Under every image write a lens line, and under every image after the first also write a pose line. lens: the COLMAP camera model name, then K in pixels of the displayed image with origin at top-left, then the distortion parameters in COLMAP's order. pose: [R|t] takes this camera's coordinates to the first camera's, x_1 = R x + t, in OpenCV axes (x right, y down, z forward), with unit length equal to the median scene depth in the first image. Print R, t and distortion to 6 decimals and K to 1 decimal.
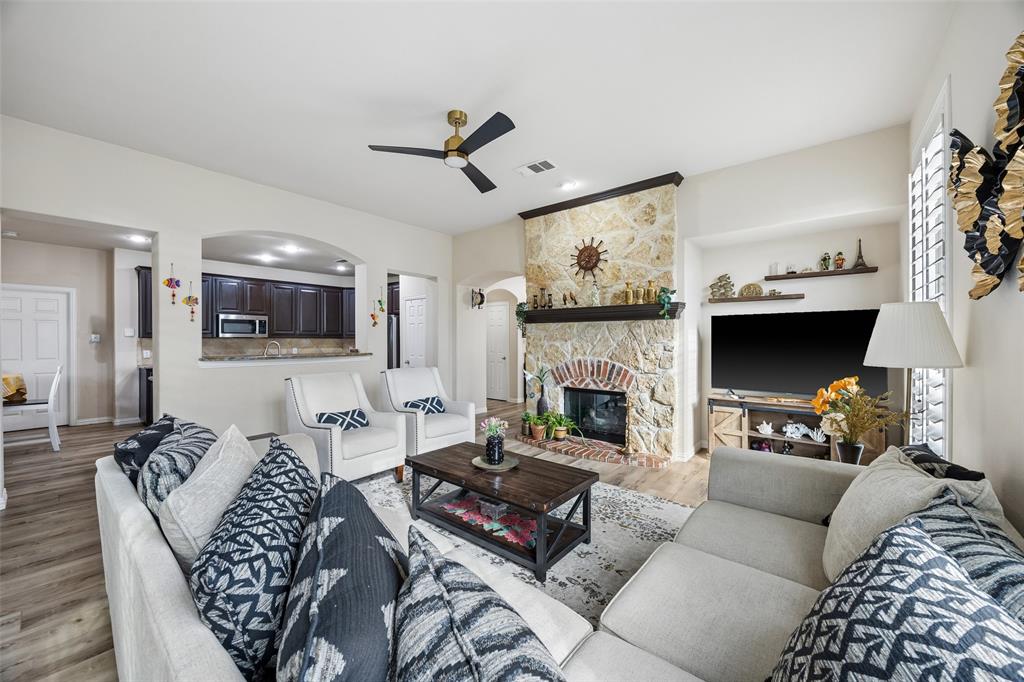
lens RADIAL K [[387.7, 0, 509.2], [0, 387.7, 342.8], [0, 0, 1]] dist [-0.003757, -0.000240]
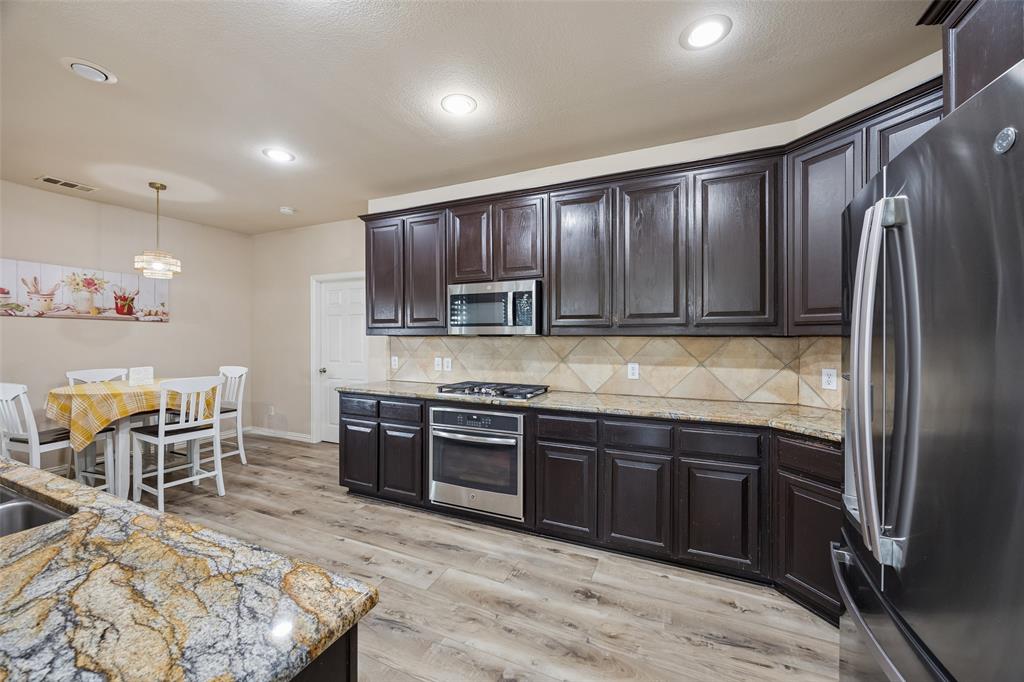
lens RADIAL K [[387.7, 0, 510.7], [0, 387.7, 339.1], [0, 0, 1]] dist [-0.003757, -0.000240]
pose [[0.260685, 0.008994, -0.965382, -0.364653], [-0.008542, 0.999939, 0.007010, -0.017295], [0.965386, 0.006419, 0.260746, 1.252436]]
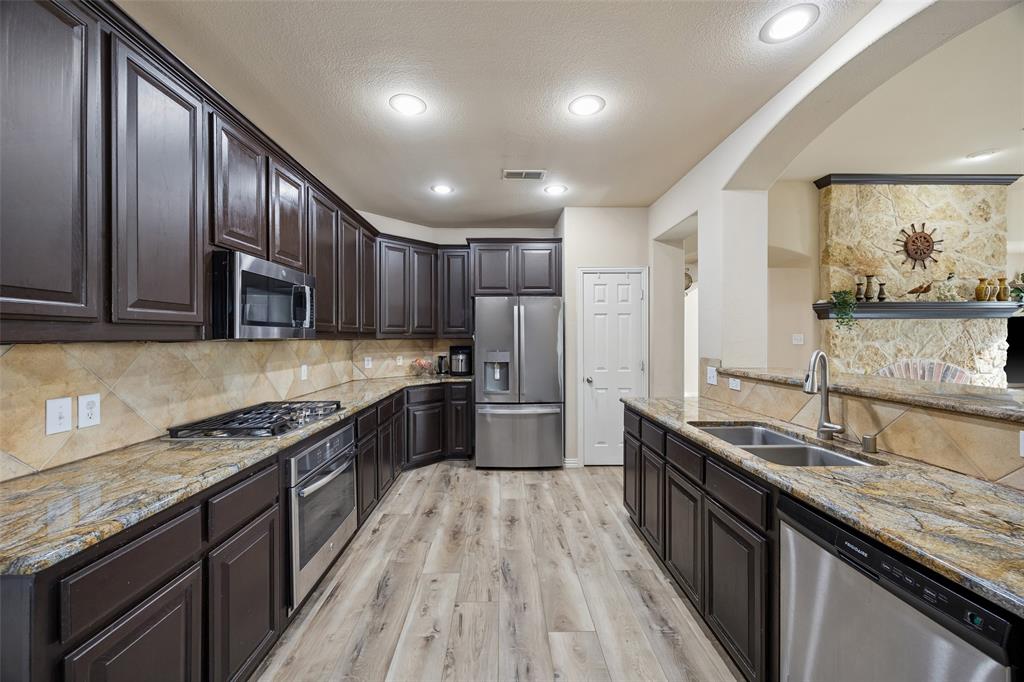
lens RADIAL K [[387.7, 0, 510.0], [0, 387.7, 336.5], [0, 0, 1]] dist [-0.003757, -0.000240]
pose [[0.763869, -0.002536, 0.645366, -1.021084], [0.010268, 0.999913, -0.008225, -0.015764], [-0.645289, 0.012910, 0.763829, 0.894463]]
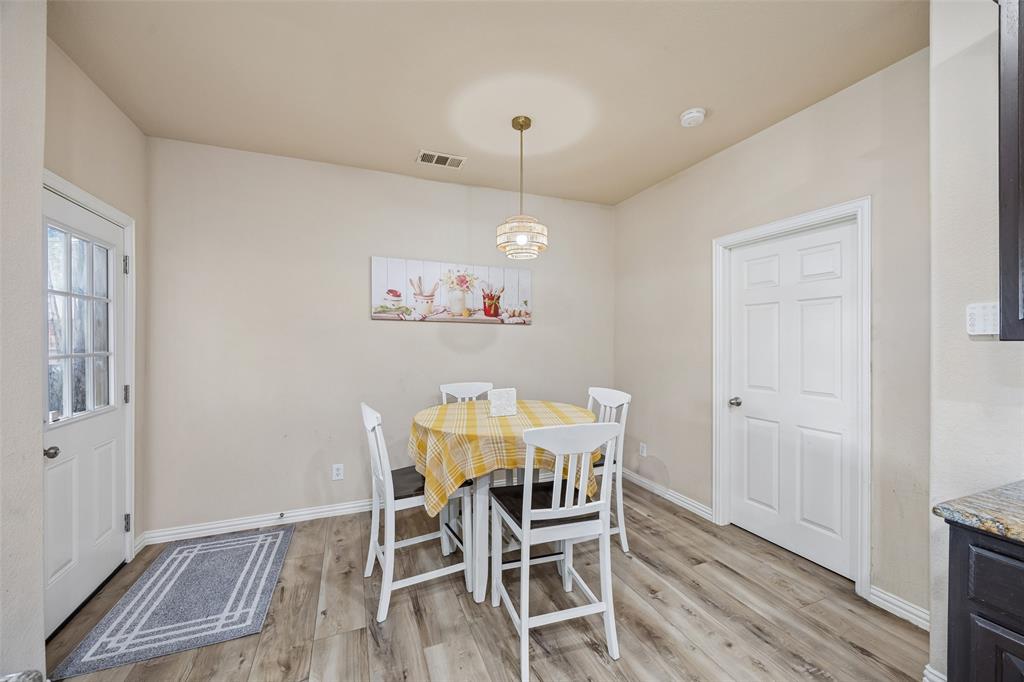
lens RADIAL K [[387.7, 0, 510.7], [0, 387.7, 340.7], [0, 0, 1]] dist [-0.003757, -0.000240]
pose [[-0.481159, 0.003882, -0.876625, -0.783249], [-0.004189, 0.999969, 0.006727, -0.018199], [0.876623, 0.006909, -0.481128, 1.035599]]
